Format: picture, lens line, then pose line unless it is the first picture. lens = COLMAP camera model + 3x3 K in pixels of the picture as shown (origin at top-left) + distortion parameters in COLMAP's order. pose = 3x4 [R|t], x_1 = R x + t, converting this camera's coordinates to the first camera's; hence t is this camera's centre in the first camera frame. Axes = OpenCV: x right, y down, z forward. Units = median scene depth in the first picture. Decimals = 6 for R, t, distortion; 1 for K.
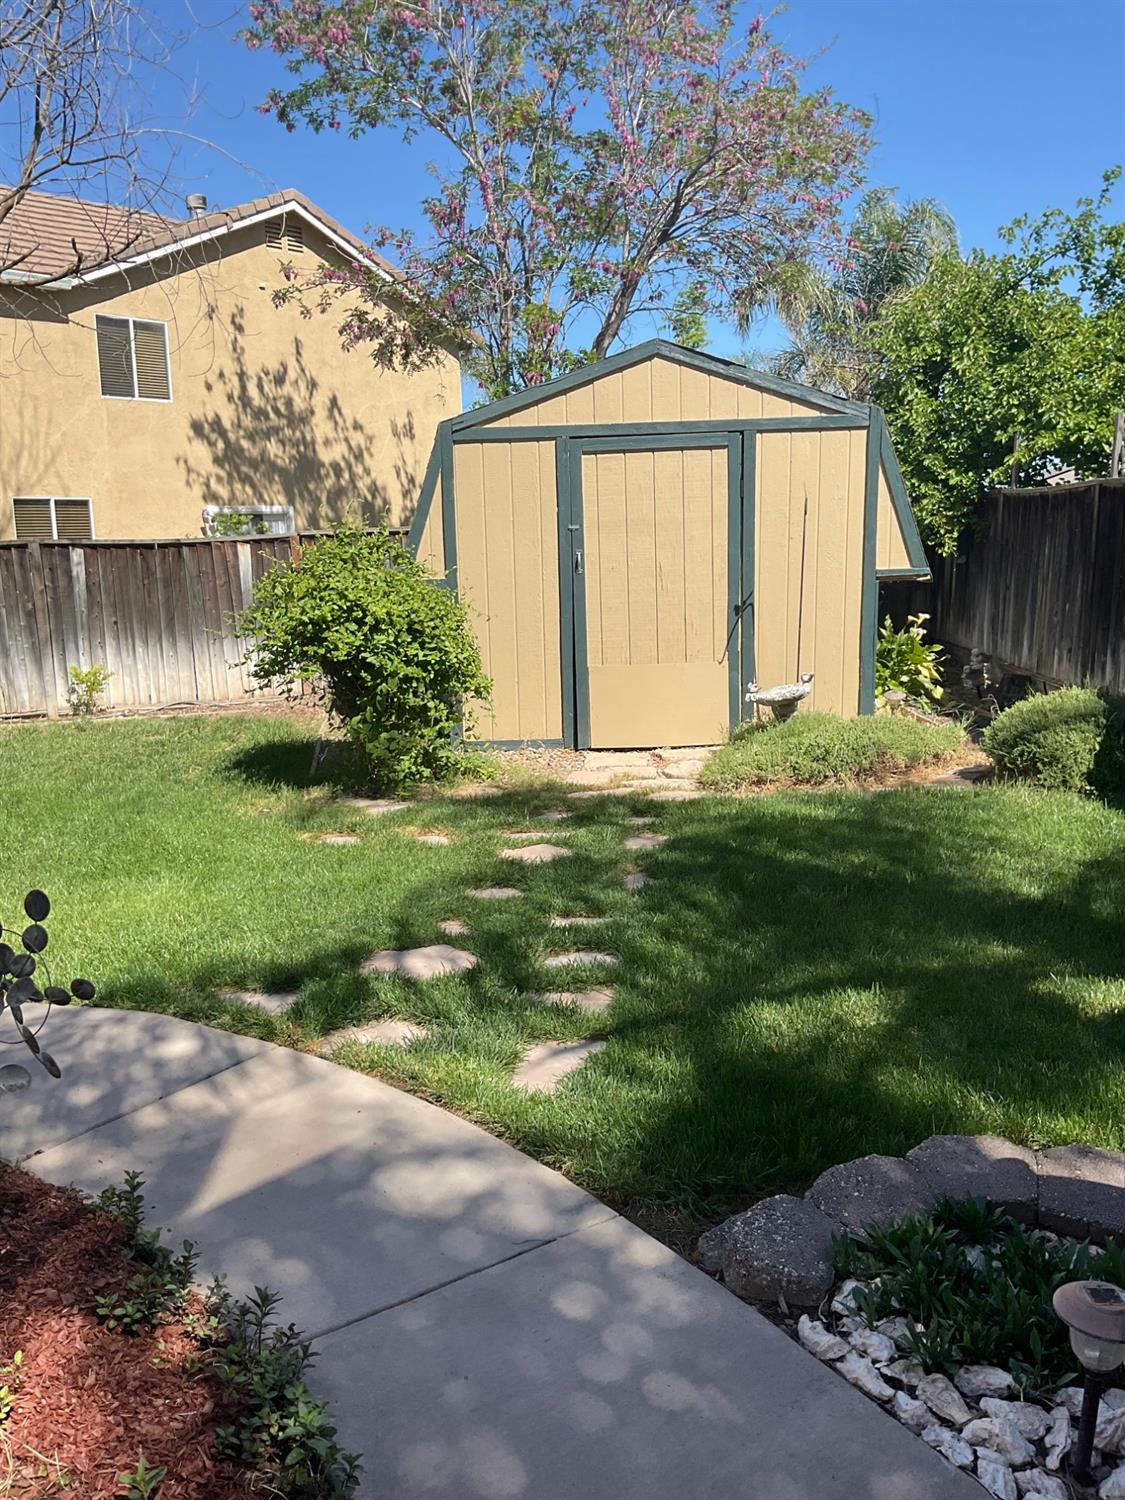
lens RADIAL K [[1254.6, 0, 558.6], [0, 1254.6, 740.0], [0, 0, 1]] dist [0.057892, -0.102772]
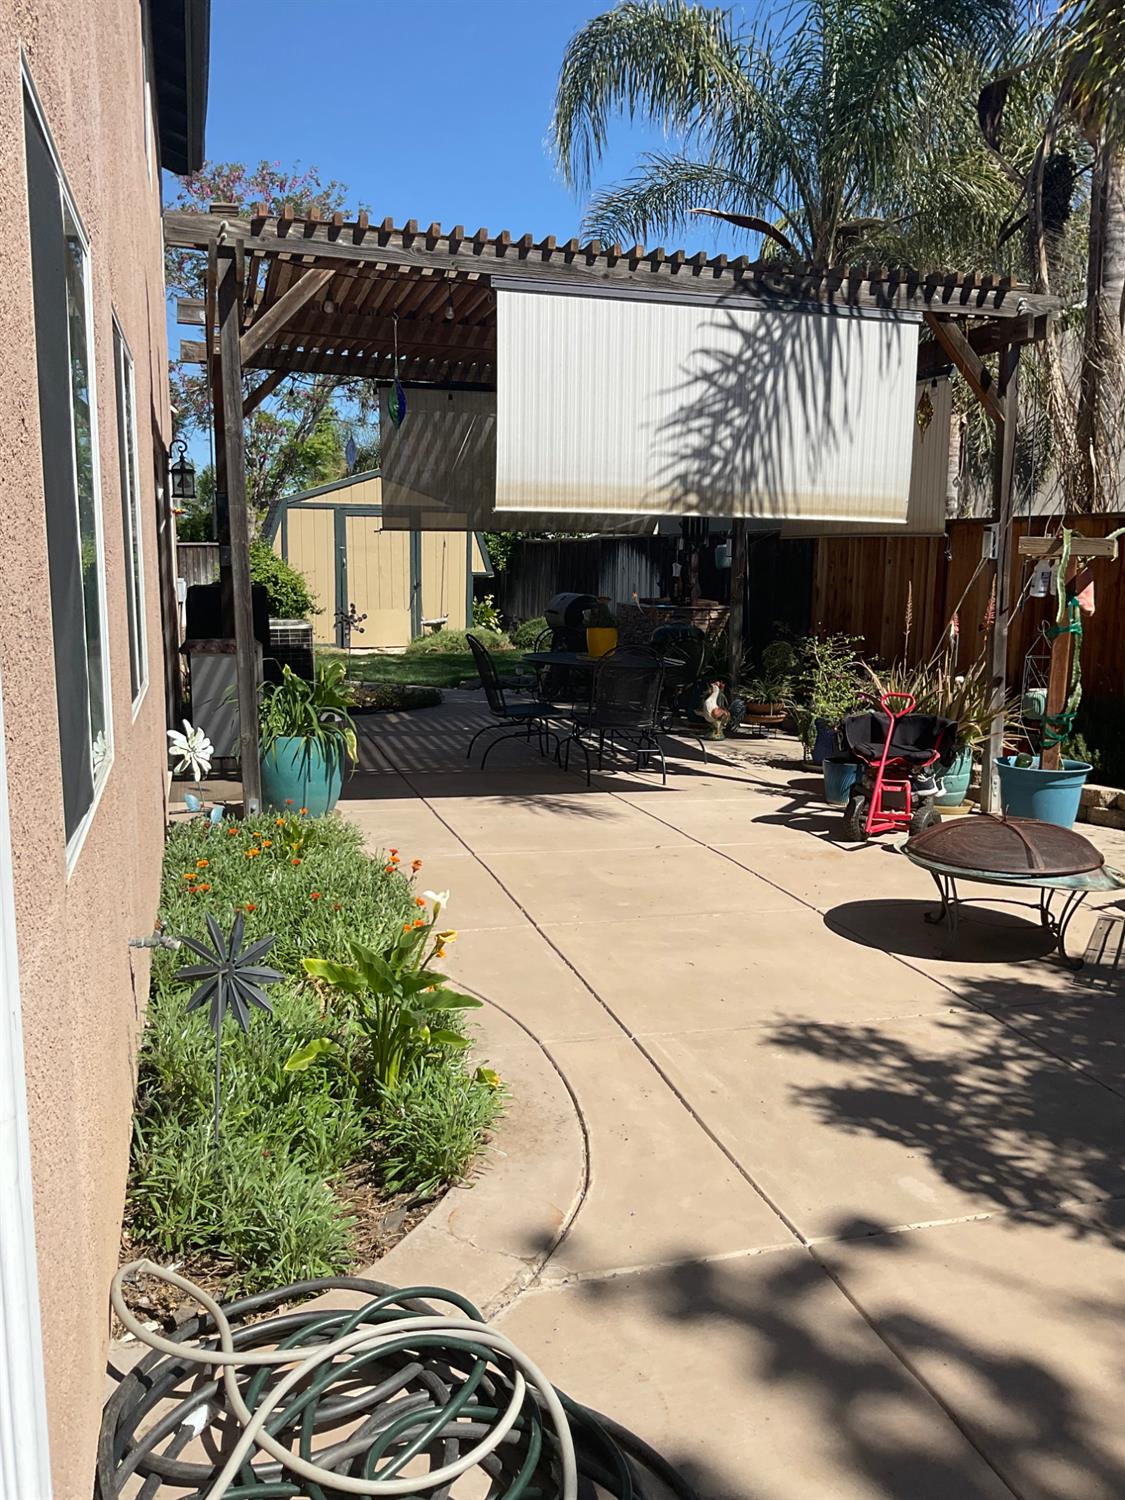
lens RADIAL K [[1254.6, 0, 559.1], [0, 1254.6, 753.6], [0, 0, 1]] dist [0.057892, -0.102772]
pose [[0.944856, -0.018267, 0.326975, -0.353015], [0.028889, 0.999200, -0.027658, 0.265030], [-0.326208, 0.035578, 0.944628, -1.209860]]
